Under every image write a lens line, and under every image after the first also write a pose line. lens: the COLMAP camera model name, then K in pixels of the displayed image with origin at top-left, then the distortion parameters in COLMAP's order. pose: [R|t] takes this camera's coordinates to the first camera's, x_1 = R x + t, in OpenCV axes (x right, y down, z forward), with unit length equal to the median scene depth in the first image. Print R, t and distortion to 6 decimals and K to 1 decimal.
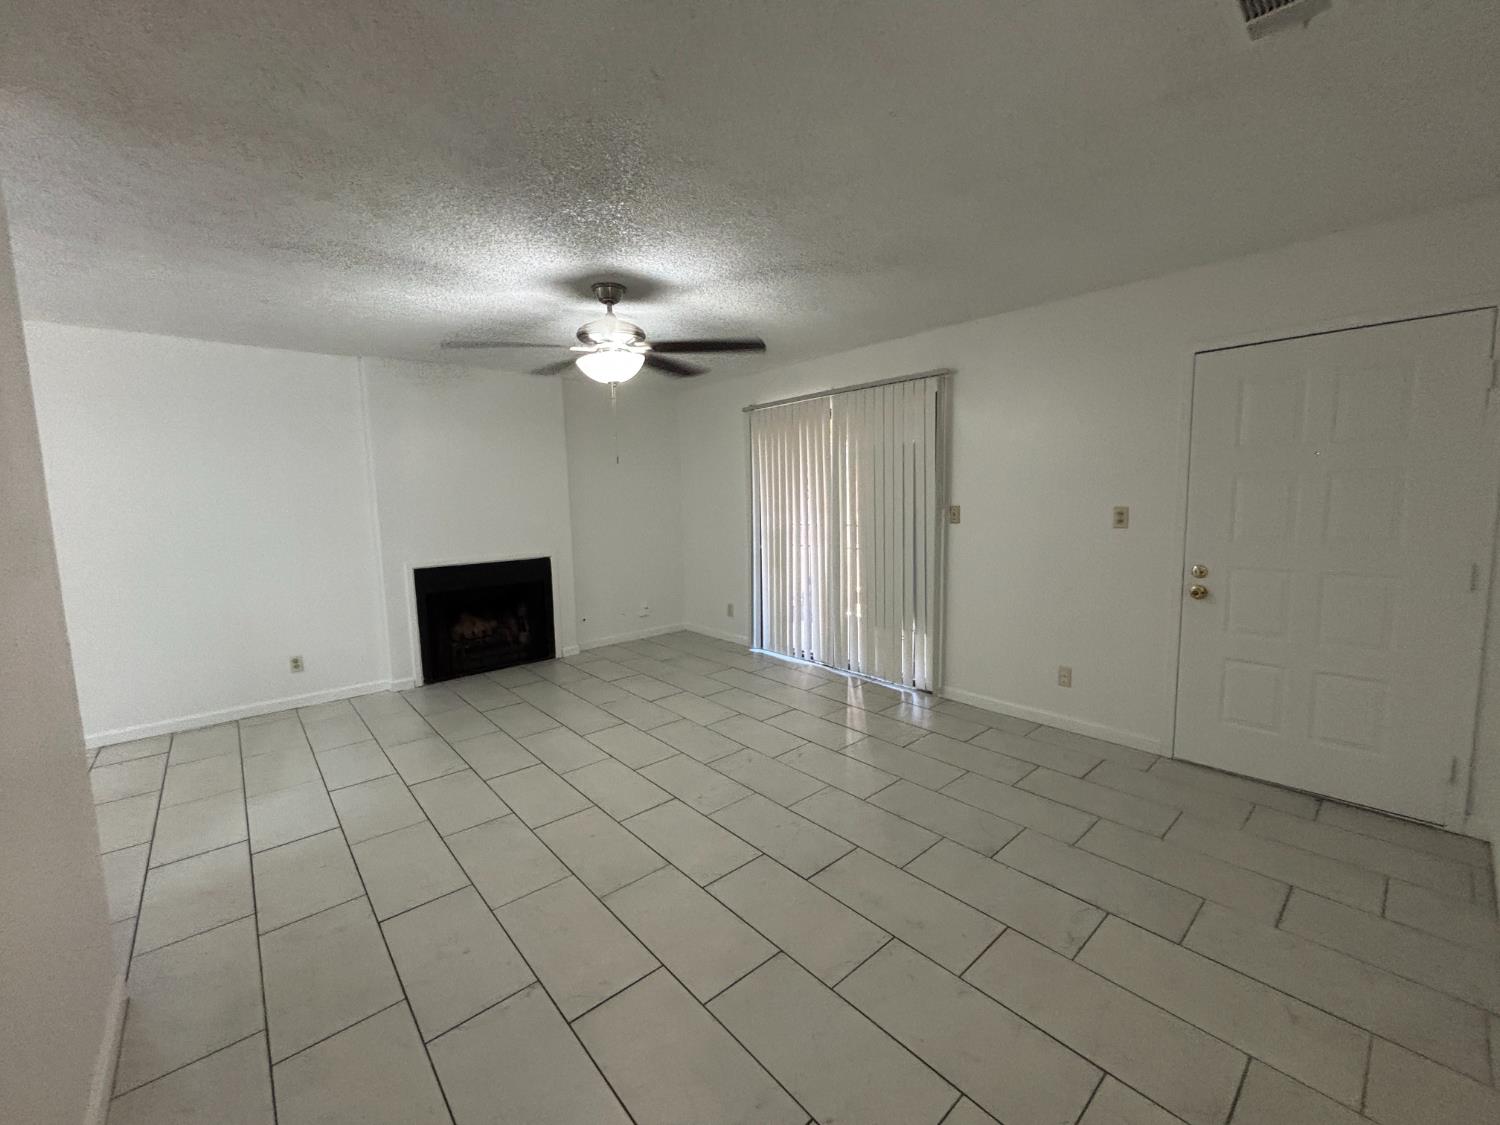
lens RADIAL K [[595.3, 0, 750.0], [0, 595.3, 562.5], [0, 0, 1]] dist [-0.009441, -0.000143]
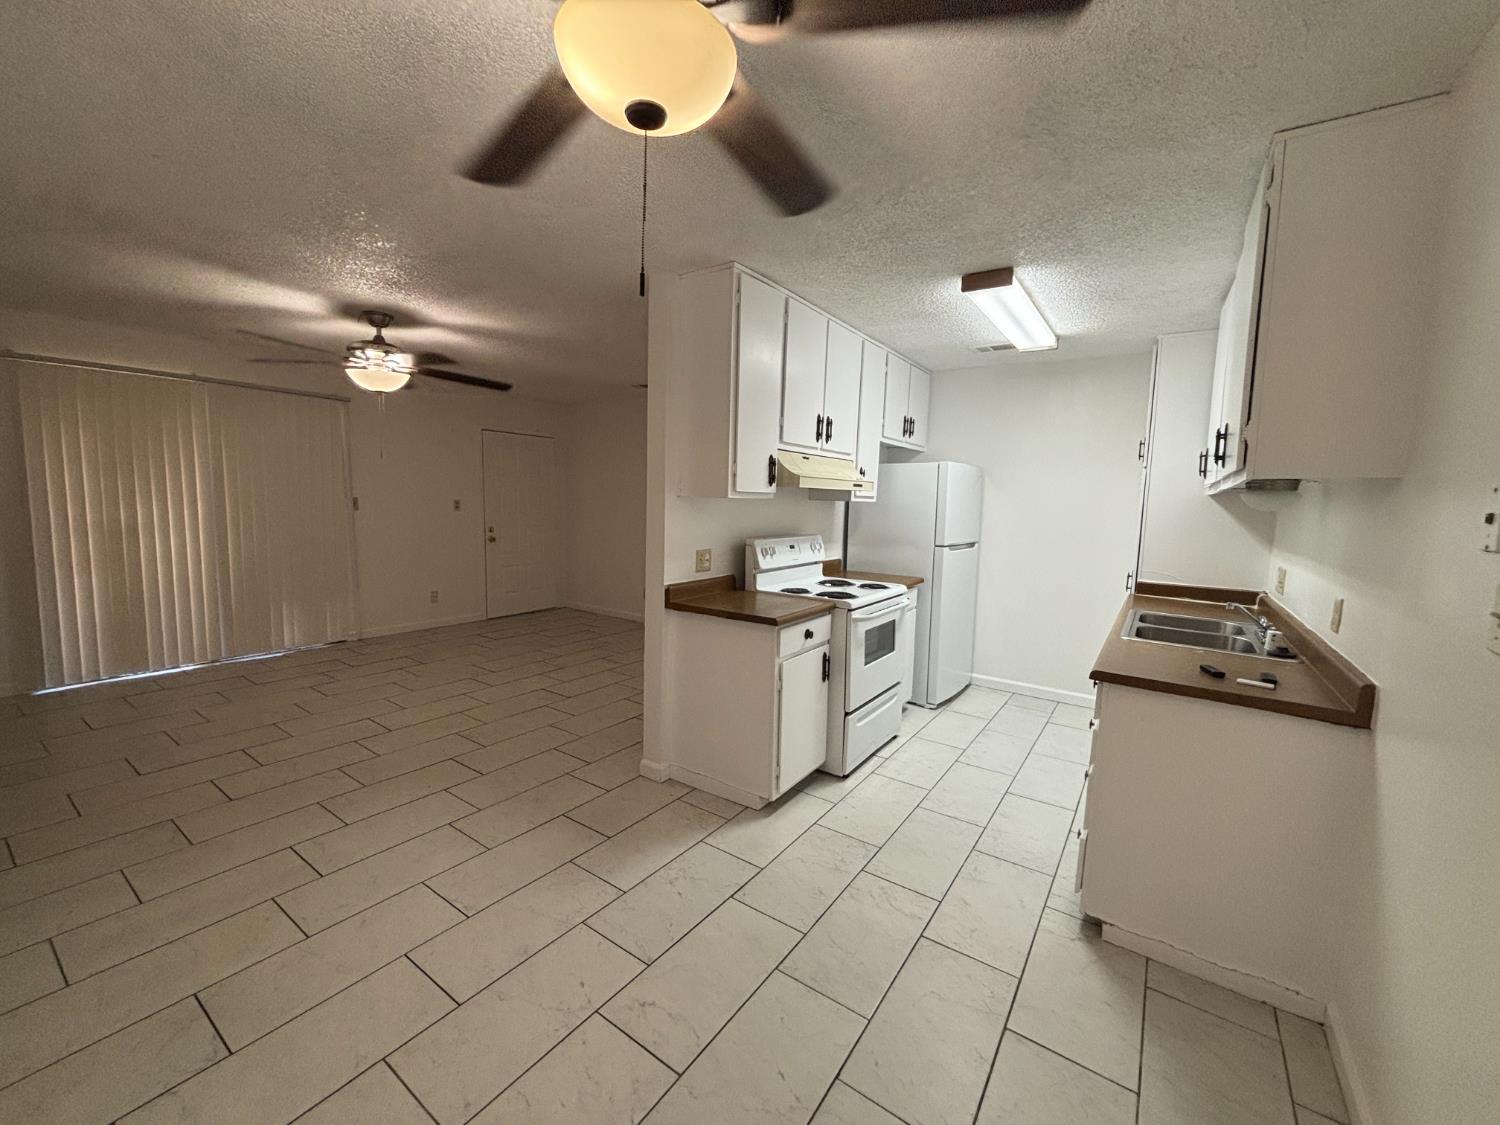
lens RADIAL K [[602.7, 0, 750.0], [0, 602.7, 562.5], [0, 0, 1]] dist [-0.011006, -0.000109]
pose [[-0.244527, -0.090504, 0.965410, -1.582494], [0.083527, 0.989968, 0.113963, -0.035777], [-0.966038, 0.108505, -0.234514, 0.583090]]
